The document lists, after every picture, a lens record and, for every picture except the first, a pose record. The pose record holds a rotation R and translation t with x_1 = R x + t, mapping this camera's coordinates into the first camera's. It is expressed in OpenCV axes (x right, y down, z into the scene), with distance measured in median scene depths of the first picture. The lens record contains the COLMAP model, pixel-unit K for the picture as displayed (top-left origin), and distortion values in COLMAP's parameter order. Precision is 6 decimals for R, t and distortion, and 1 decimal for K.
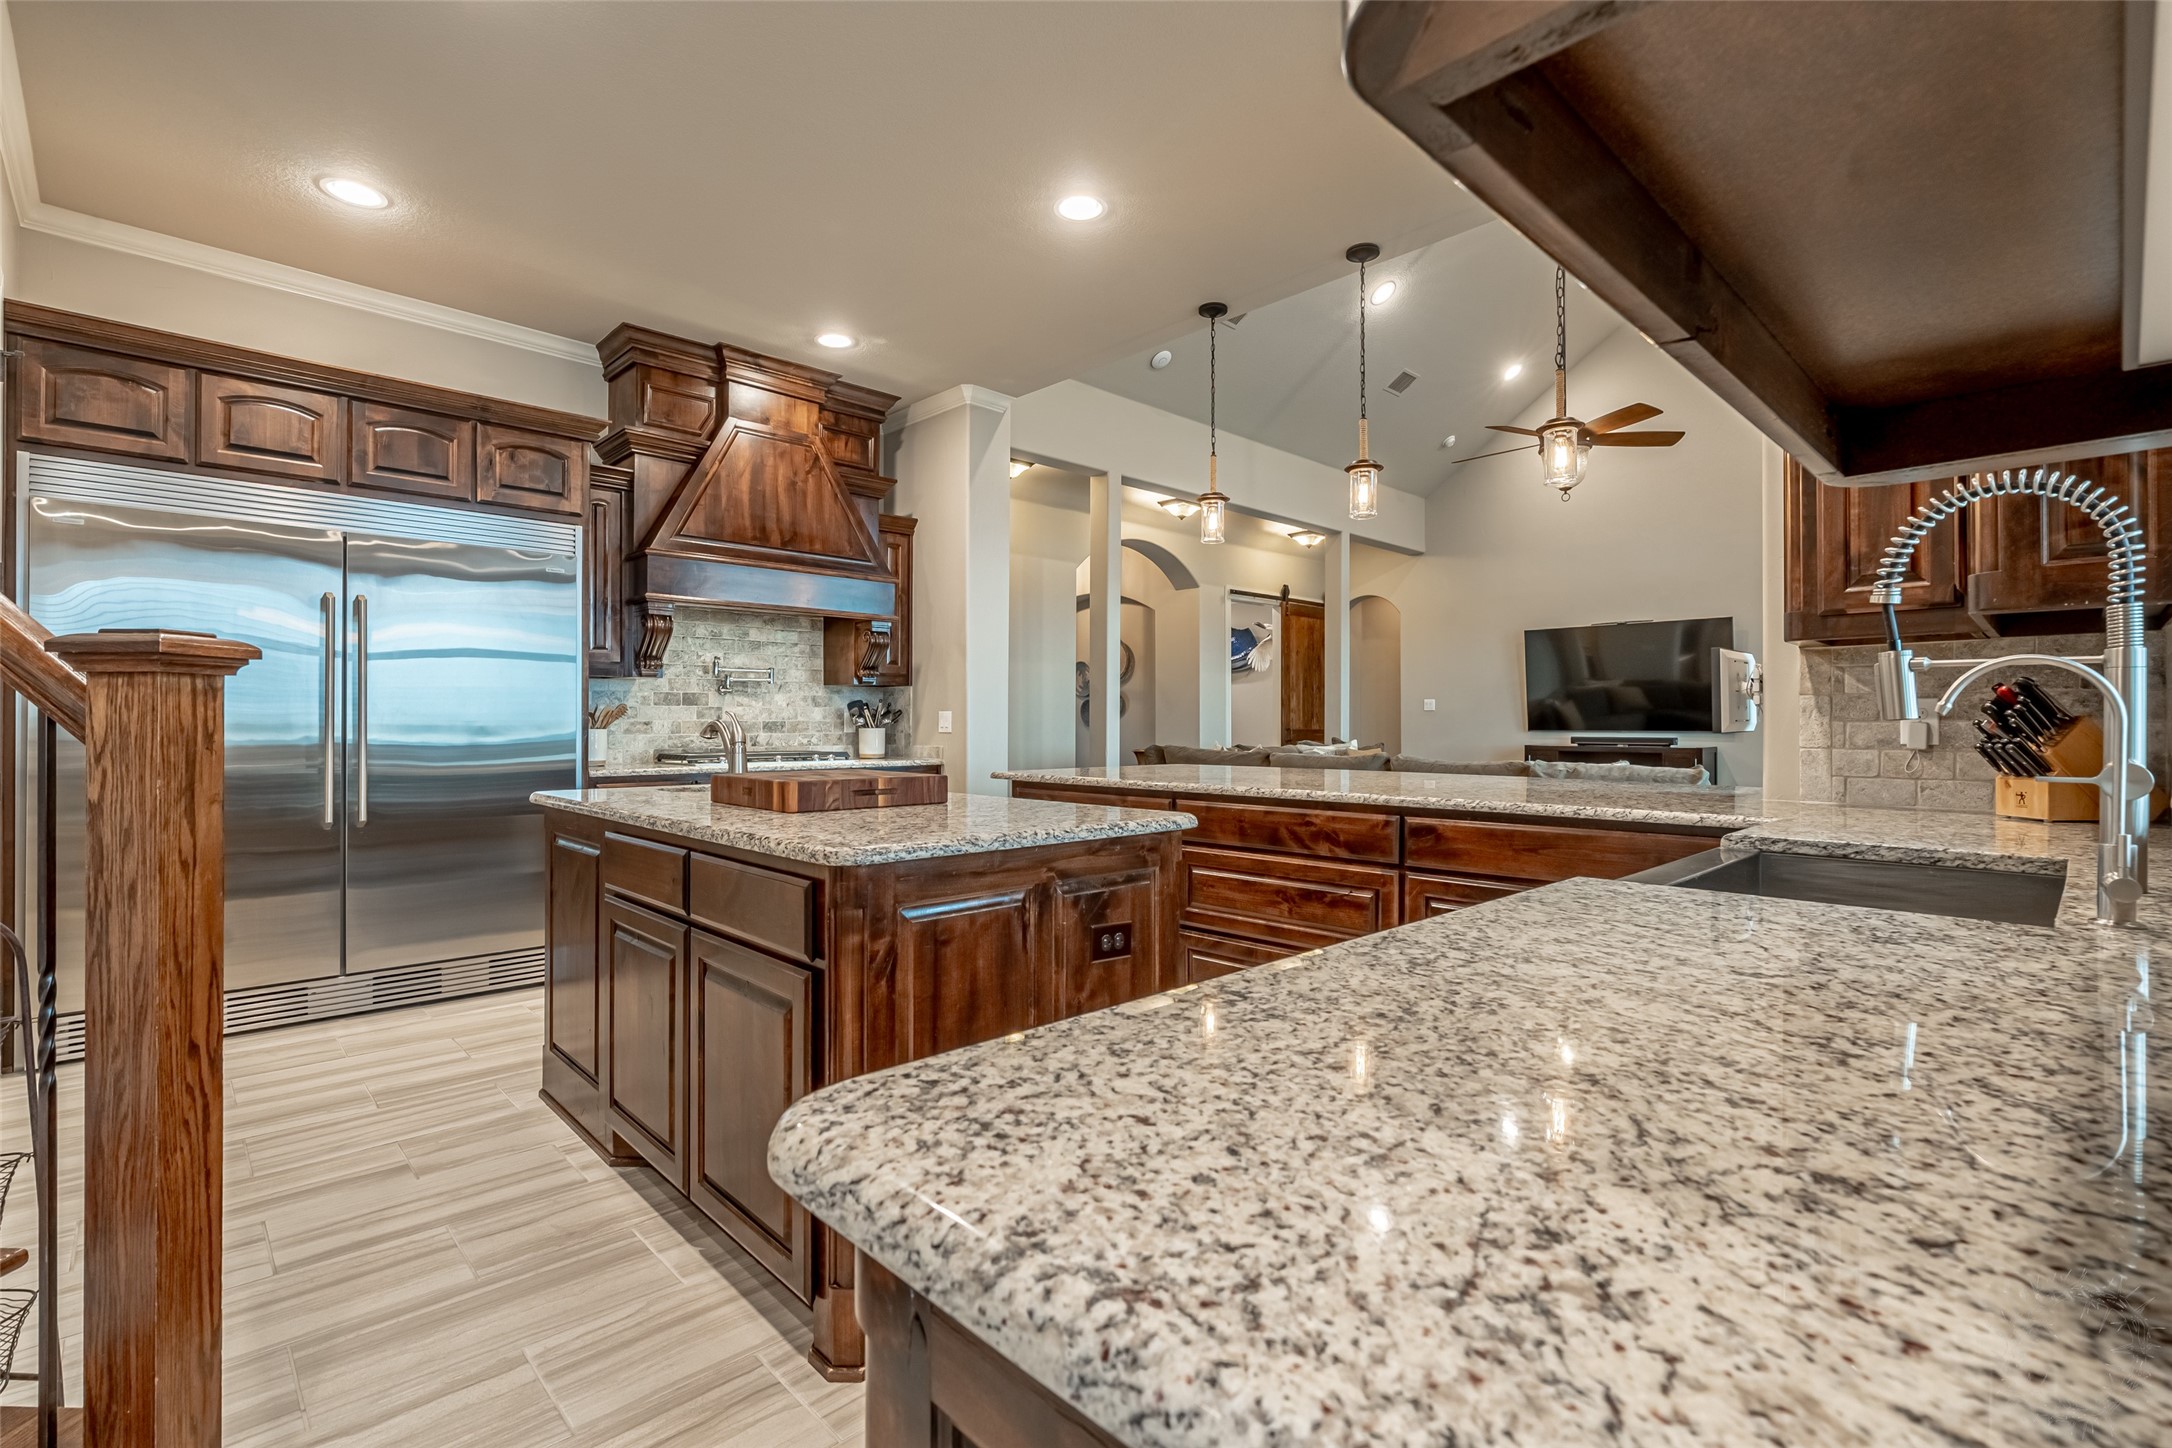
lens RADIAL K [[981.9, 0, 1081.2], [0, 981.9, 717.2], [0, 0, 1]] dist [-0.002921, 0.000313]
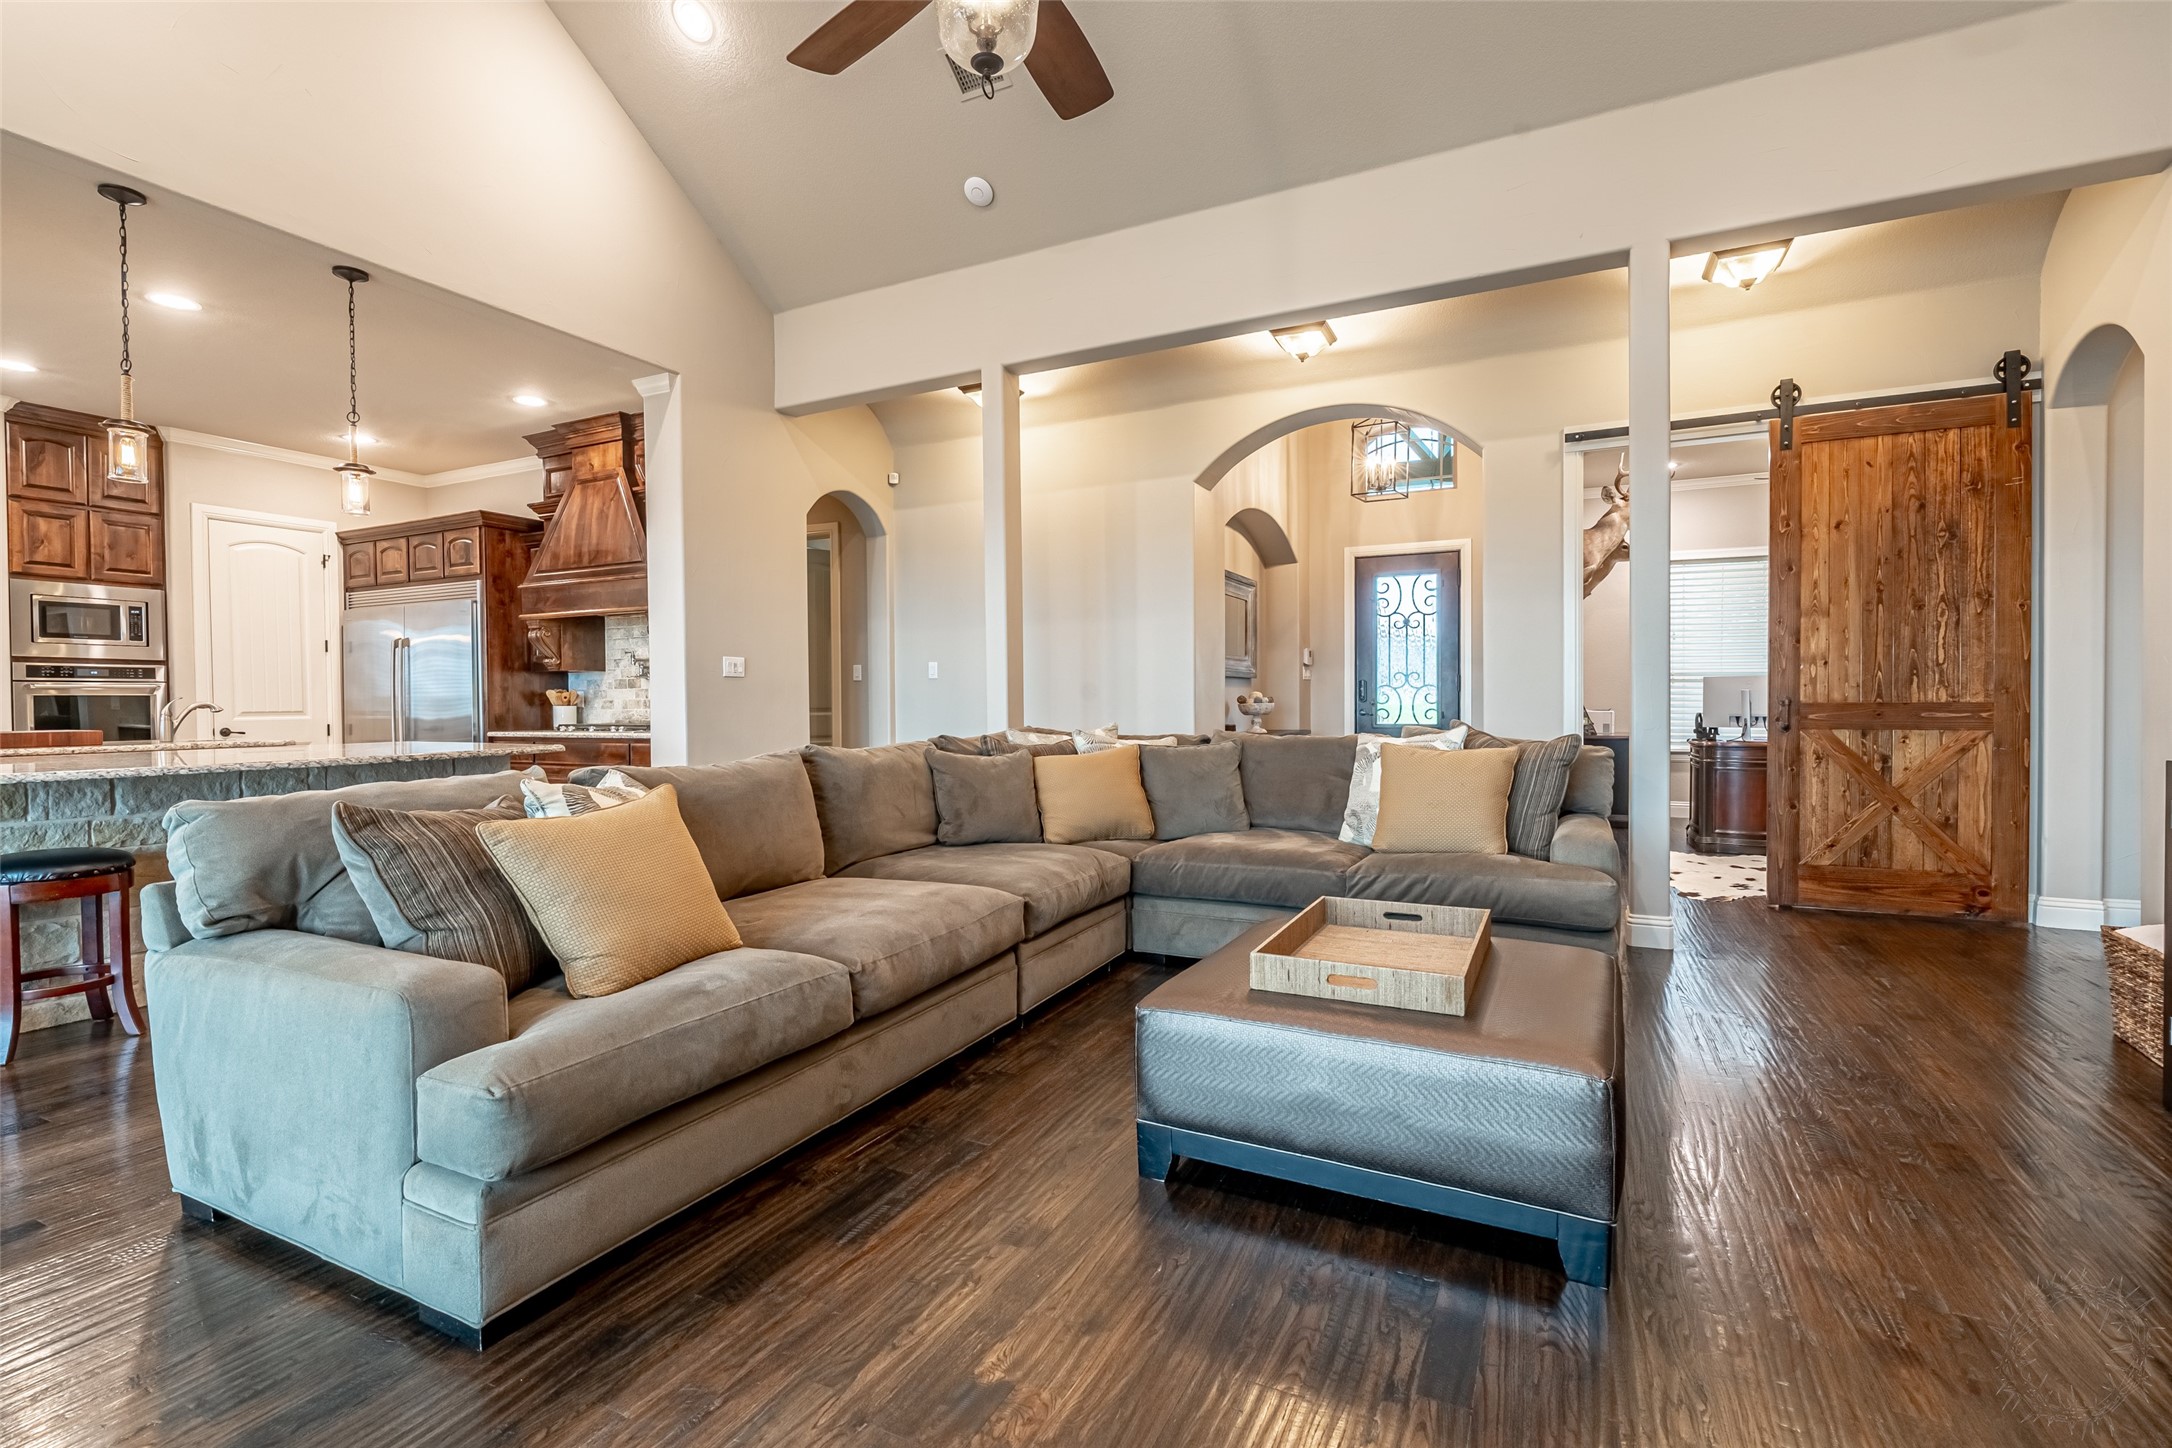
lens RADIAL K [[970.8, 0, 1078.3], [0, 970.8, 718.1], [0, 0, 1]] dist [-0.001395, -0.000286]
pose [[0.336039, 0.013123, -0.941757, 1.030248], [0.015012, 0.999701, 0.019287, 0.012351], [0.941729, -0.020618, 0.335741, 1.079805]]
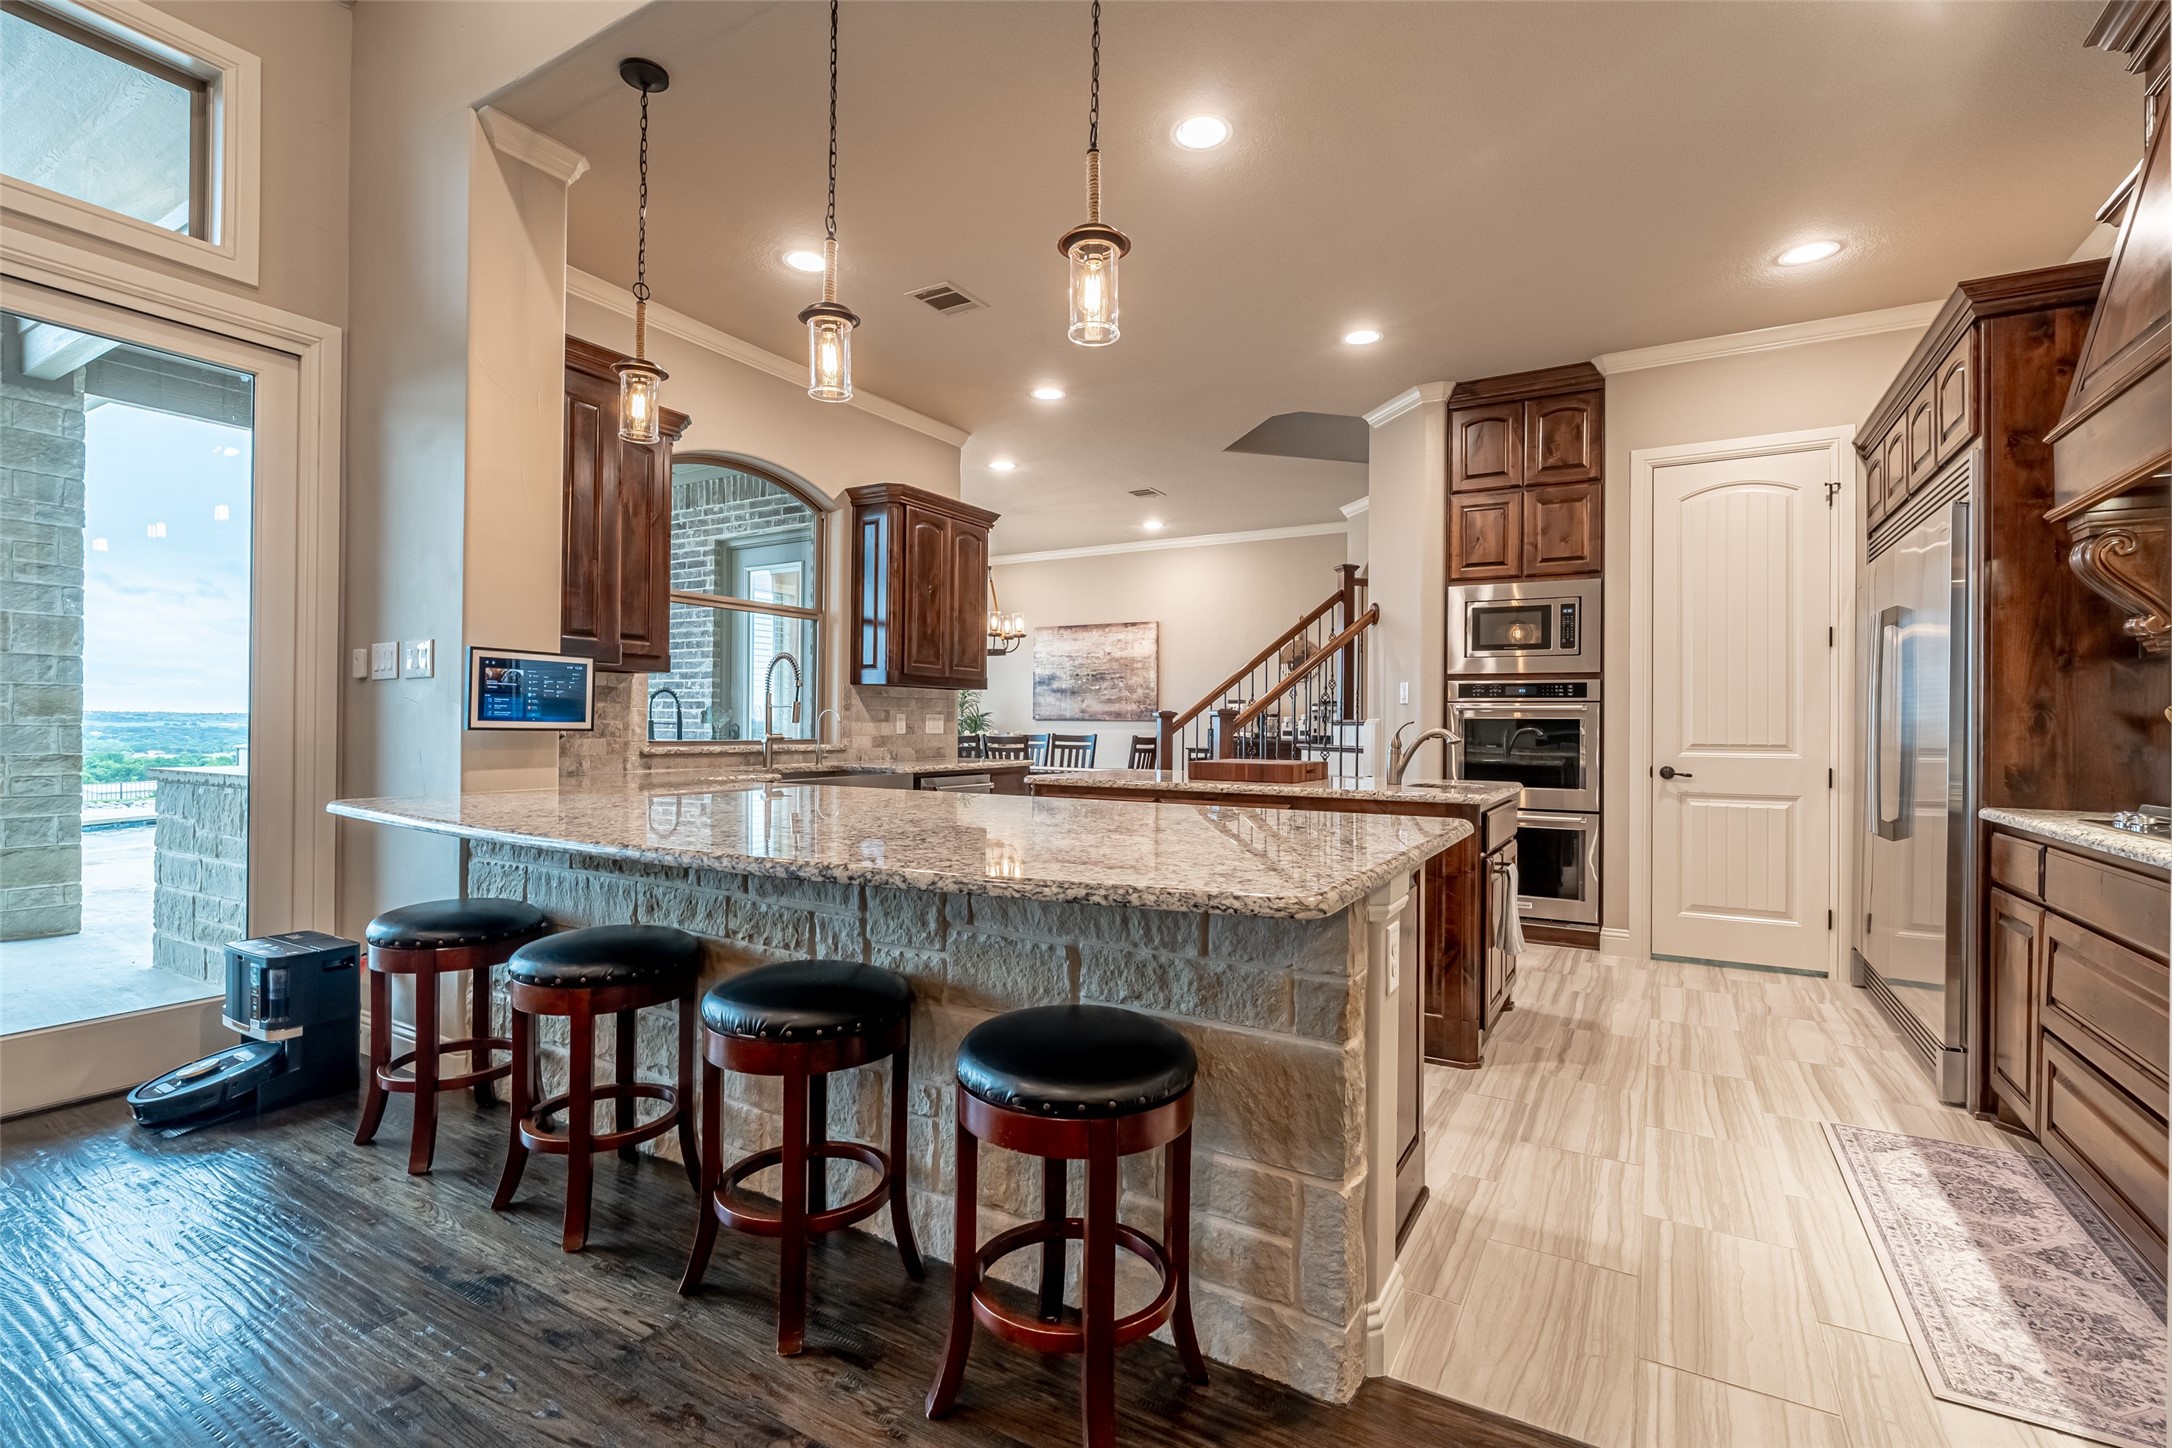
lens RADIAL K [[975.9, 0, 1090.7], [0, 975.9, 721.6], [0, 0, 1]] dist [-0.004020, 0.000381]
pose [[-0.960749, -0.011142, -0.277194, 0.208160], [-0.008699, 0.999912, -0.010042, 0.005631], [0.277281, -0.007236, -0.960762, 1.152494]]
